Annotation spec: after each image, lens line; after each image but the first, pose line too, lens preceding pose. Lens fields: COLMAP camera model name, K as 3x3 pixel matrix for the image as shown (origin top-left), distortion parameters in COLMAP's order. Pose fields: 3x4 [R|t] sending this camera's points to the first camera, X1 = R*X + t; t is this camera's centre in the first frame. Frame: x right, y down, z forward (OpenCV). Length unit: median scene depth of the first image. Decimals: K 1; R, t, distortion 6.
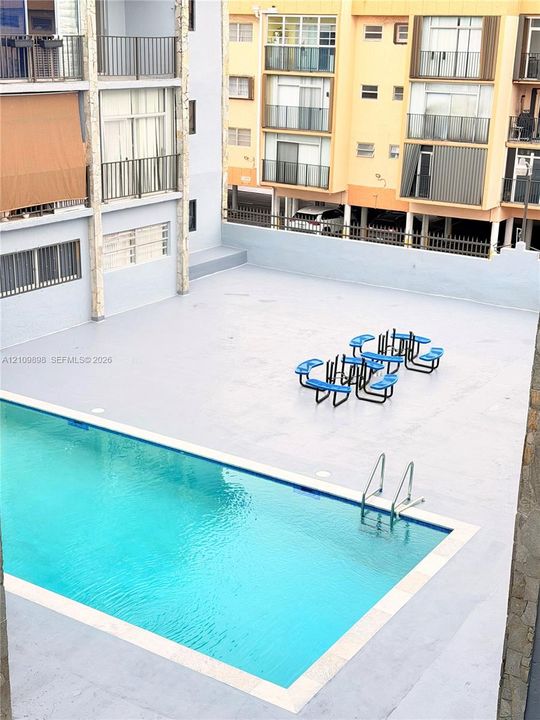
lens RADIAL K [[1017.4, 0, 270.0], [0, 1017.4, 360.0], [0, 0, 1]] dist [0.134148, 0.037905]
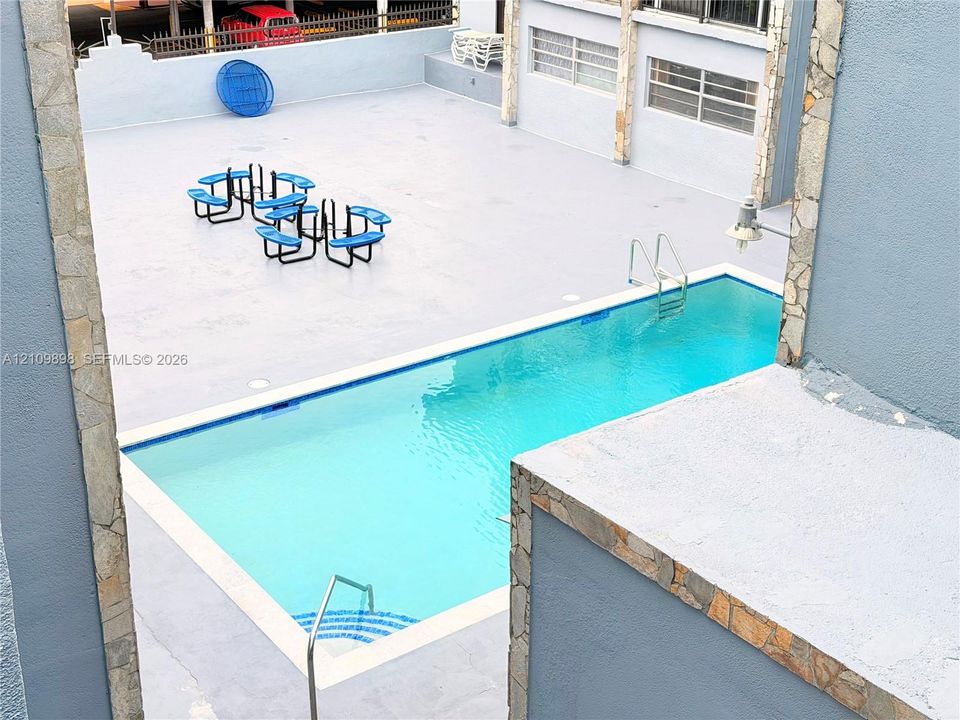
lens RADIAL K [[1356.5, 0, 480.0], [0, 1356.5, 360.0], [0, 0, 1]] dist [0.134148, 0.037905]
pose [[0.362224, -0.404129, 0.839925, -0.821550], [0.294169, 0.904630, 0.308399, -0.184183], [-0.884454, 0.135370, 0.446561, 0.497575]]
